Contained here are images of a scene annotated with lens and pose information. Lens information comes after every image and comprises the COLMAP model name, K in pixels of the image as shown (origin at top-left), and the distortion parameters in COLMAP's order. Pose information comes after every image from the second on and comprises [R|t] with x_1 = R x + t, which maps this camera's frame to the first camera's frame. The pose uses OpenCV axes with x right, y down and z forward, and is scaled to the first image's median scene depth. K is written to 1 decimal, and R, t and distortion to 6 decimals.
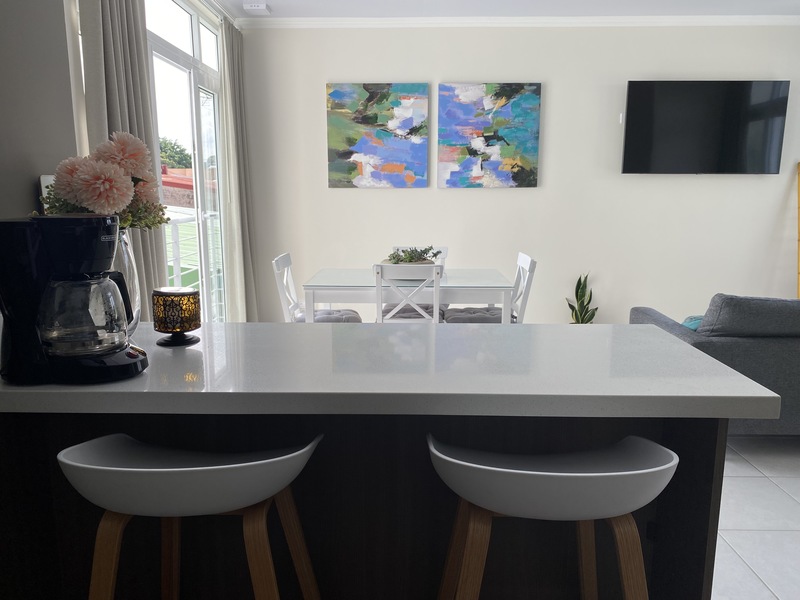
lens RADIAL K [[605.8, 0, 394.4], [0, 605.8, 305.2], [0, 0, 1]] dist [0.050508, -0.068201]
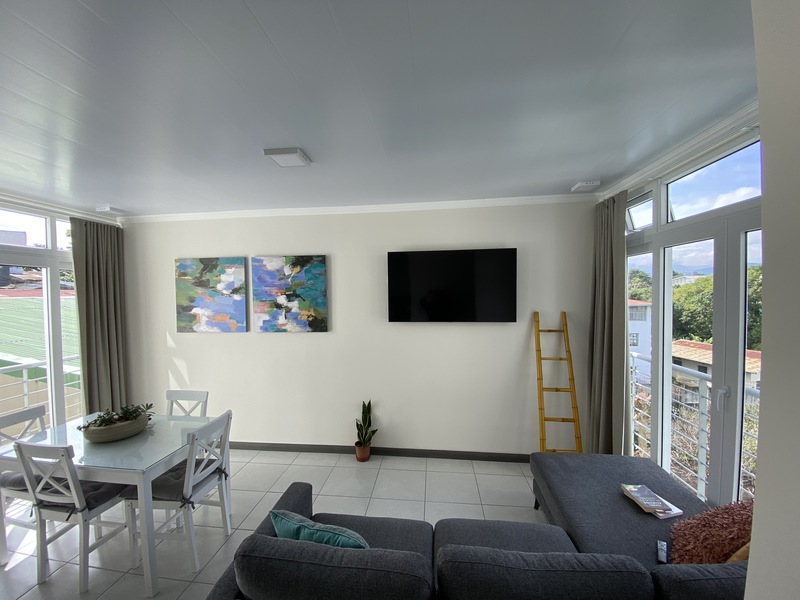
lens RADIAL K [[318.6, 0, 401.6], [0, 318.6, 304.6], [0, 0, 1]] dist [0.007442, -0.013027]
pose [[0.995854, -0.009273, -0.090492, 0.459162], [-0.005042, 0.987634, -0.156696, -0.149386], [0.090826, 0.156503, 0.983492, 0.349330]]
